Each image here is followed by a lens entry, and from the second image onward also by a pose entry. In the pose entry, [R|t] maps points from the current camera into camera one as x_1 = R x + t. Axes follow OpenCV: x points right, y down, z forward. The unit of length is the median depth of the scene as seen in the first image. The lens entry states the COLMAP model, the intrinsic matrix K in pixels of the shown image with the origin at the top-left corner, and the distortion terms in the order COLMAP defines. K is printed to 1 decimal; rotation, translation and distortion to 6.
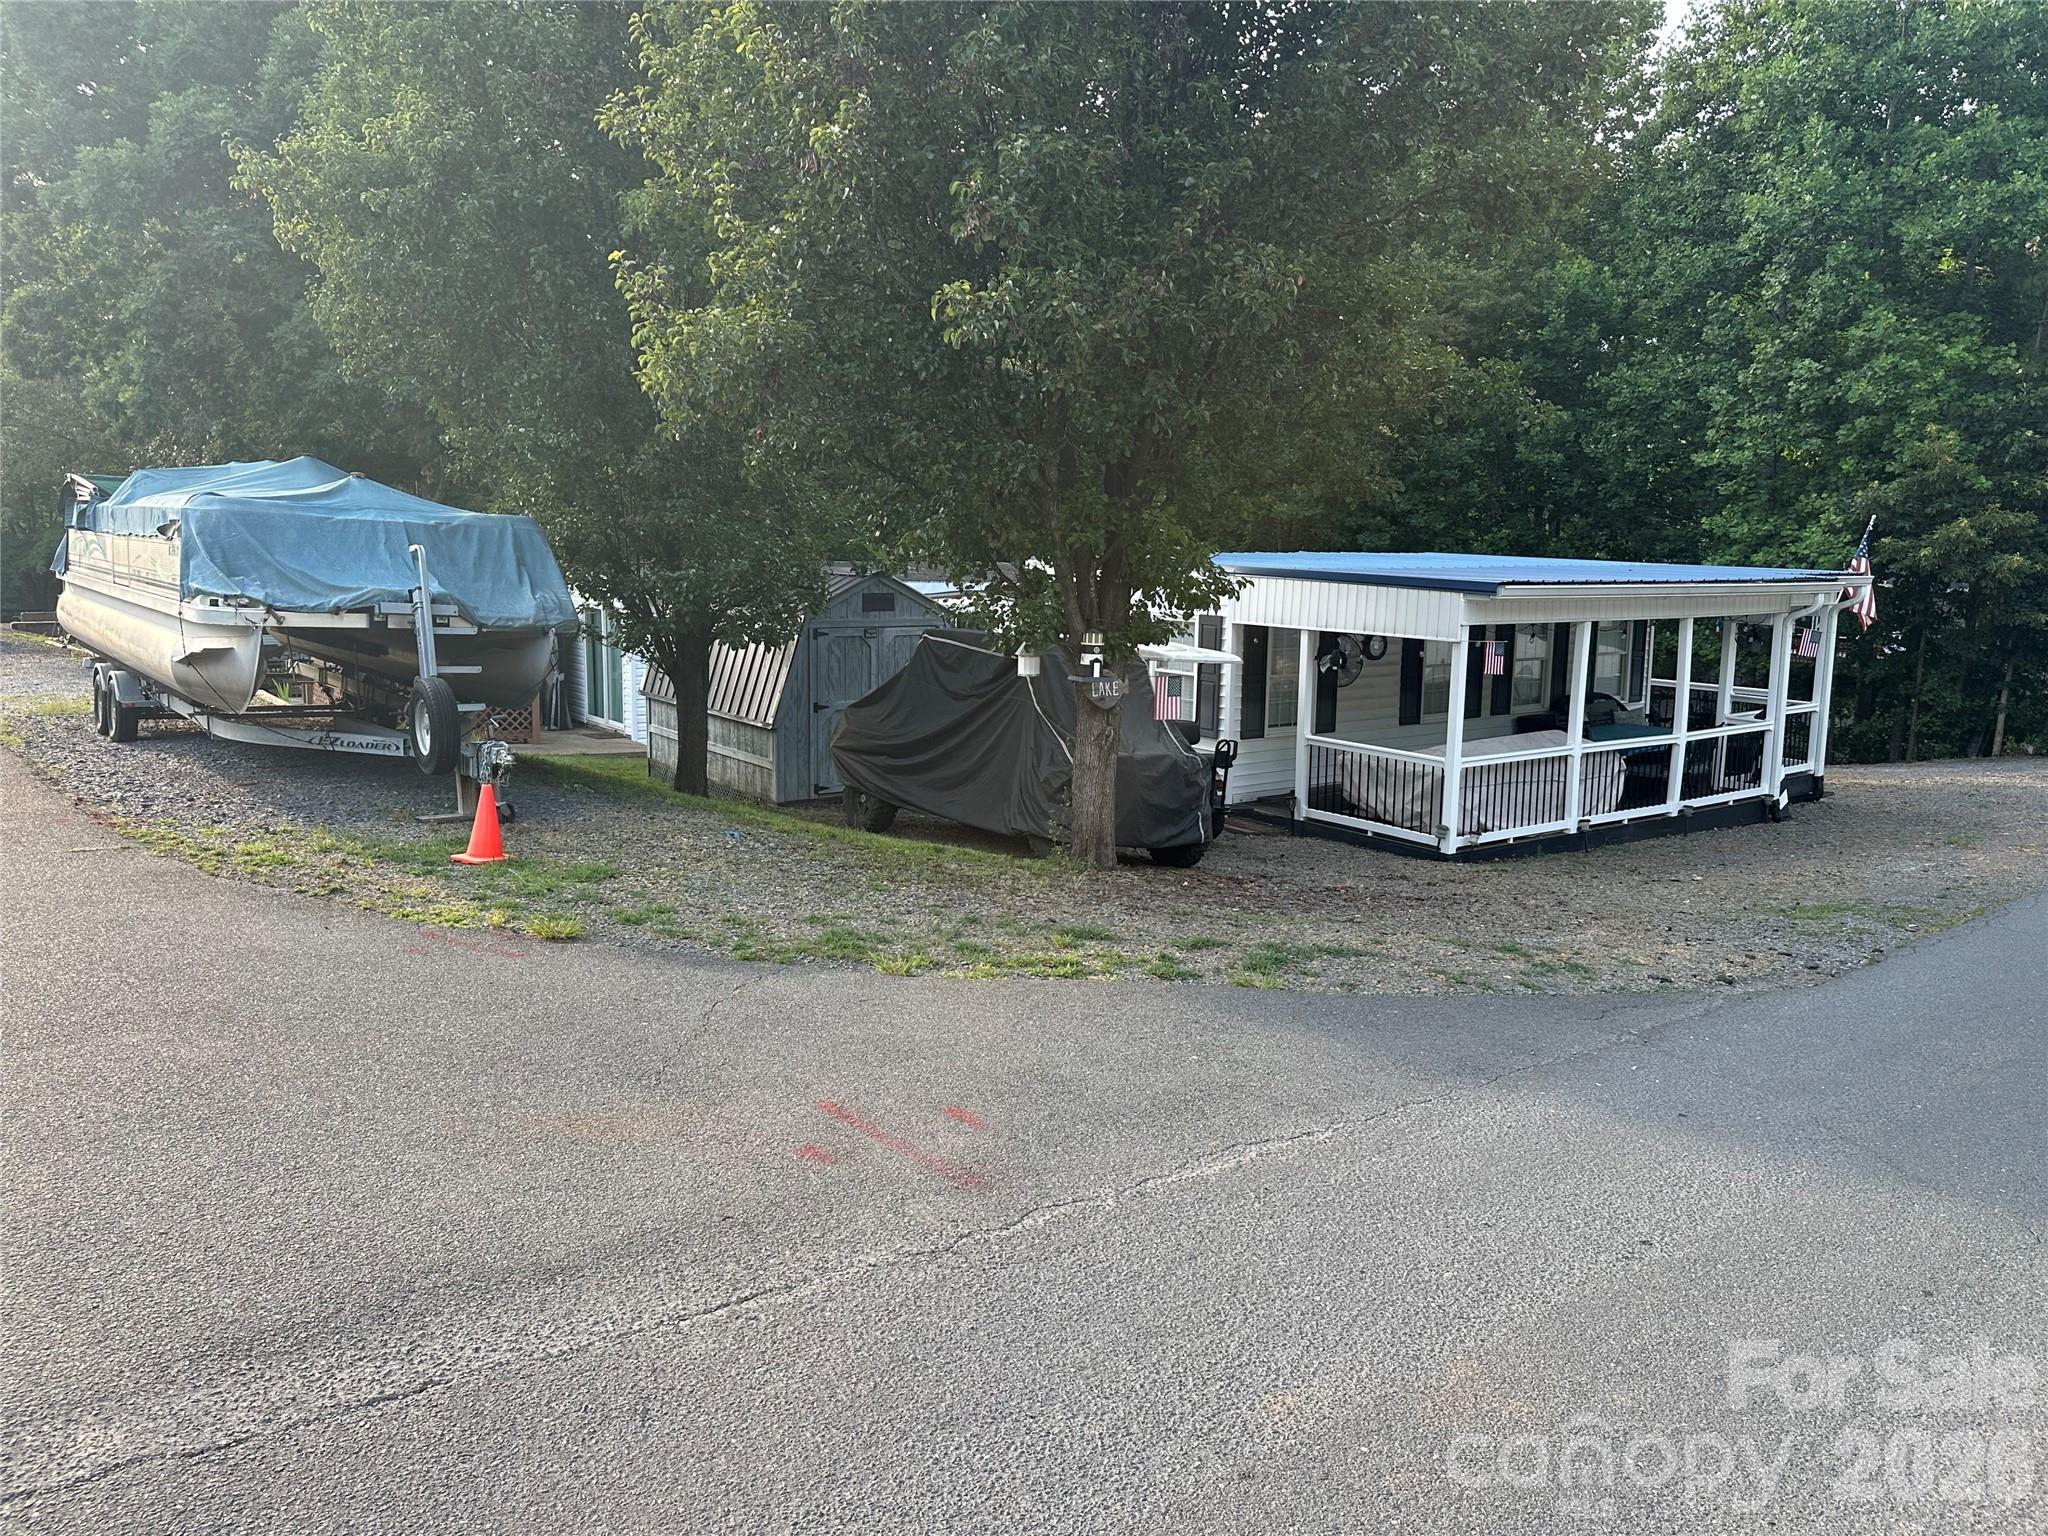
lens RADIAL K [[1483.2, 0, 1024.0], [0, 1483.2, 768.0], [0, 0, 1]] dist [0.109852, -0.197270]
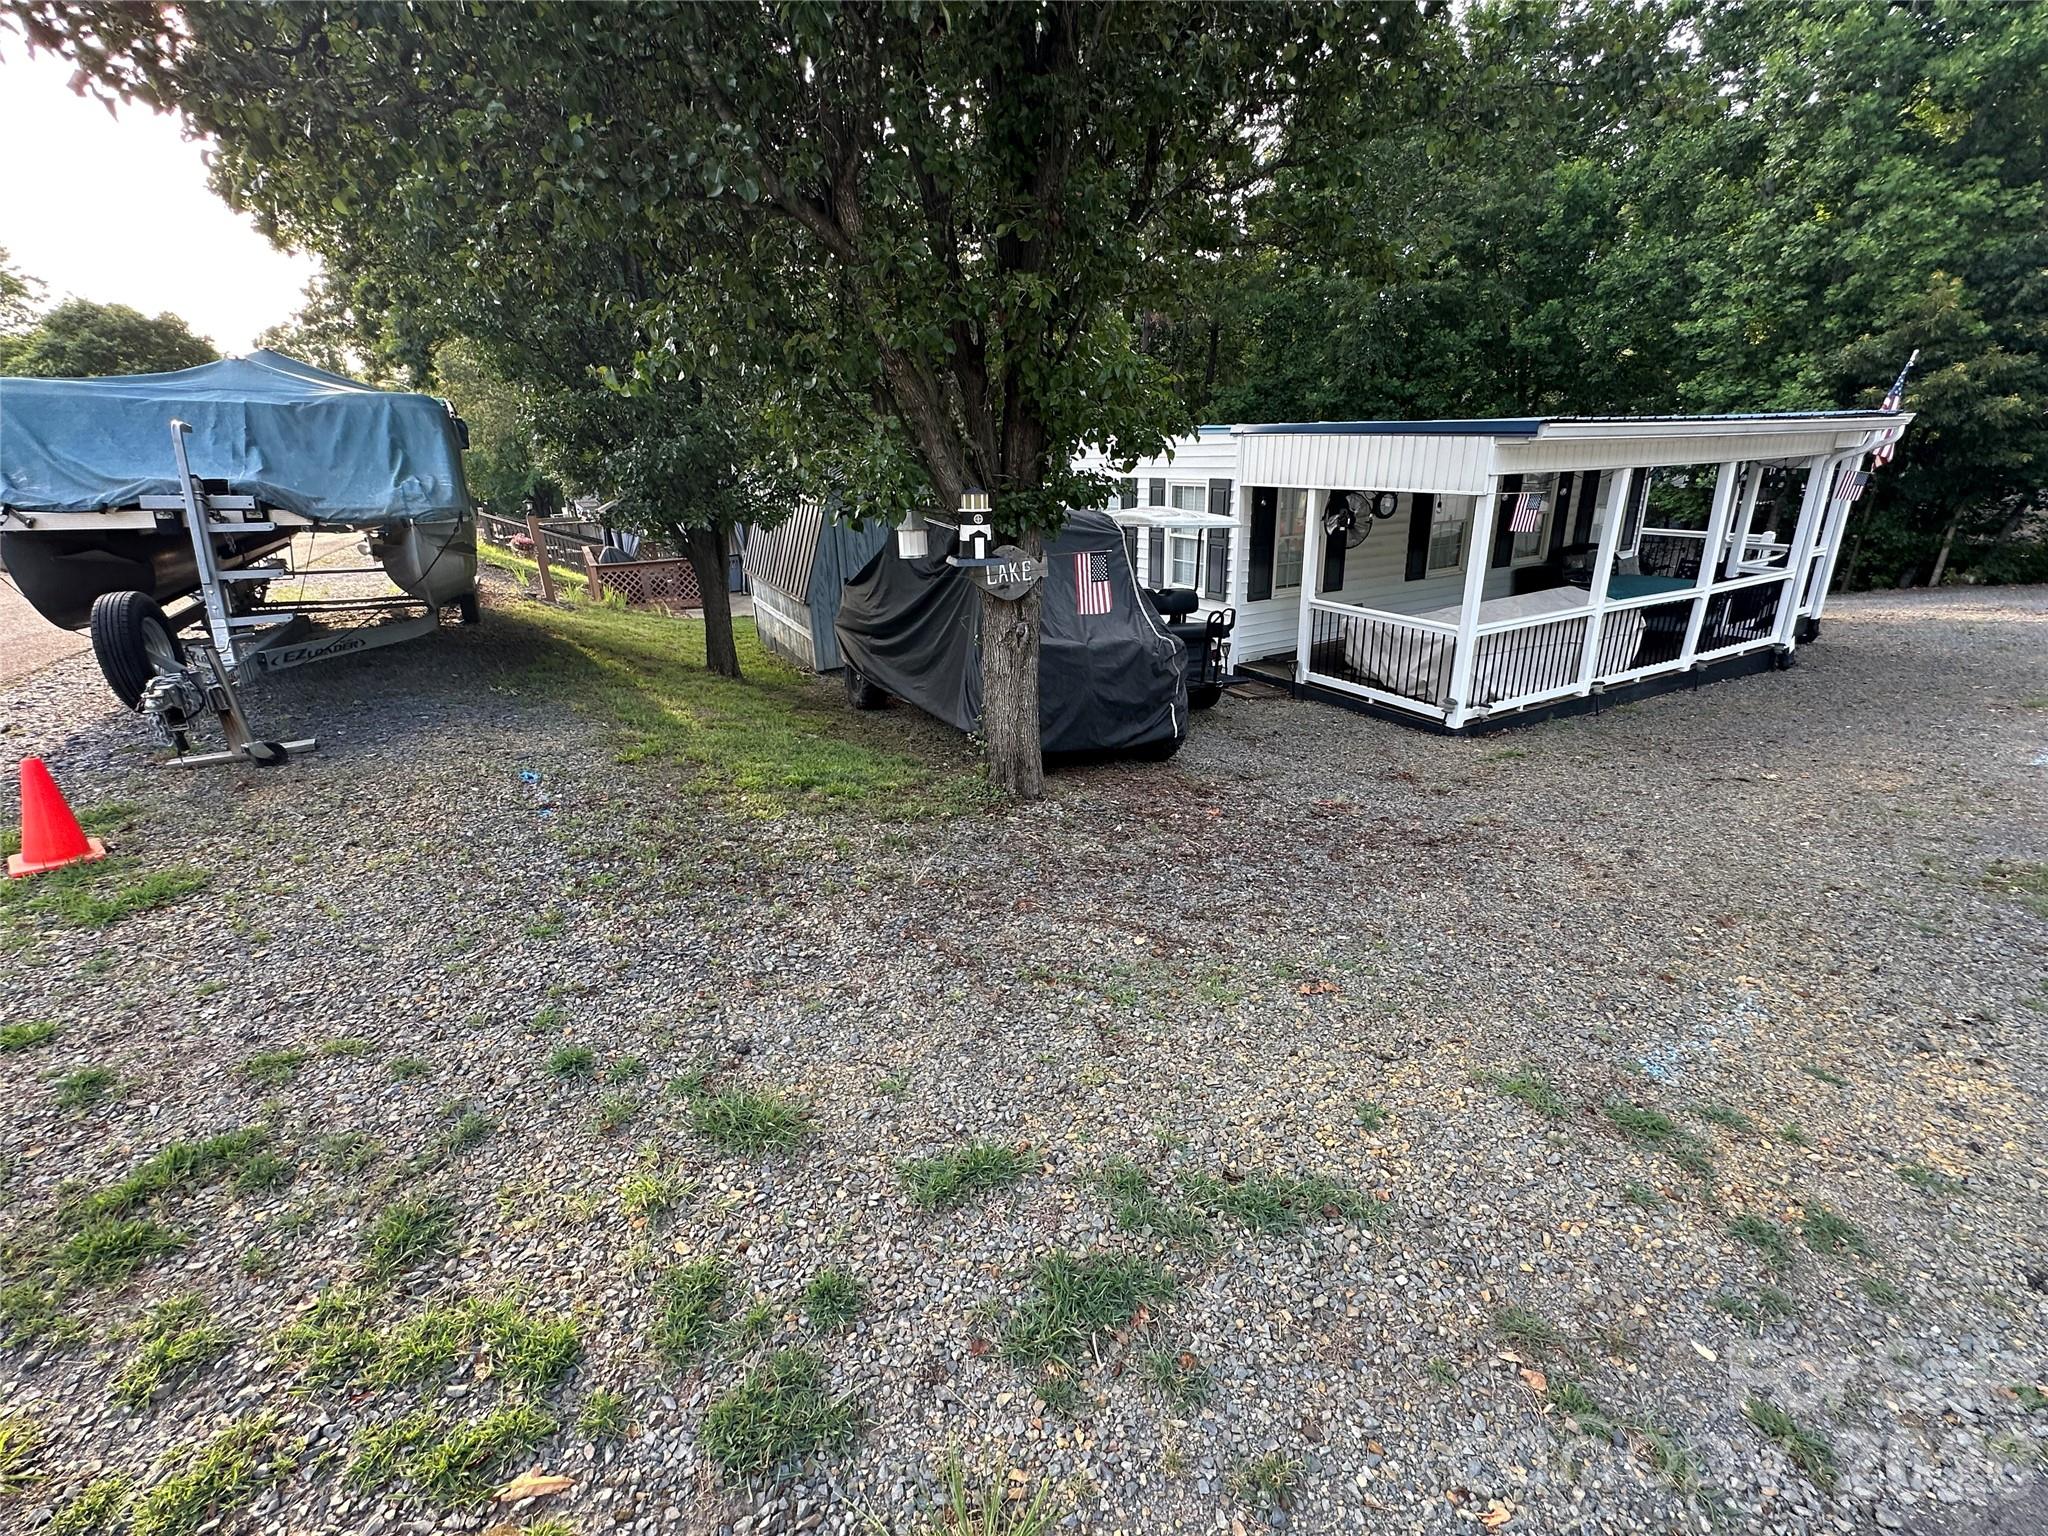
lens RADIAL K [[880.0, 0, 1025.7], [0, 880.0, 773.6], [0, 0, 1]] dist [-0.007194, 0.000222]
pose [[0.989537, 0.003849, -0.144227, 0.081827], [0.024871, 0.980129, 0.196795, -0.026538], [0.142119, -0.198323, 0.969779, 0.358168]]
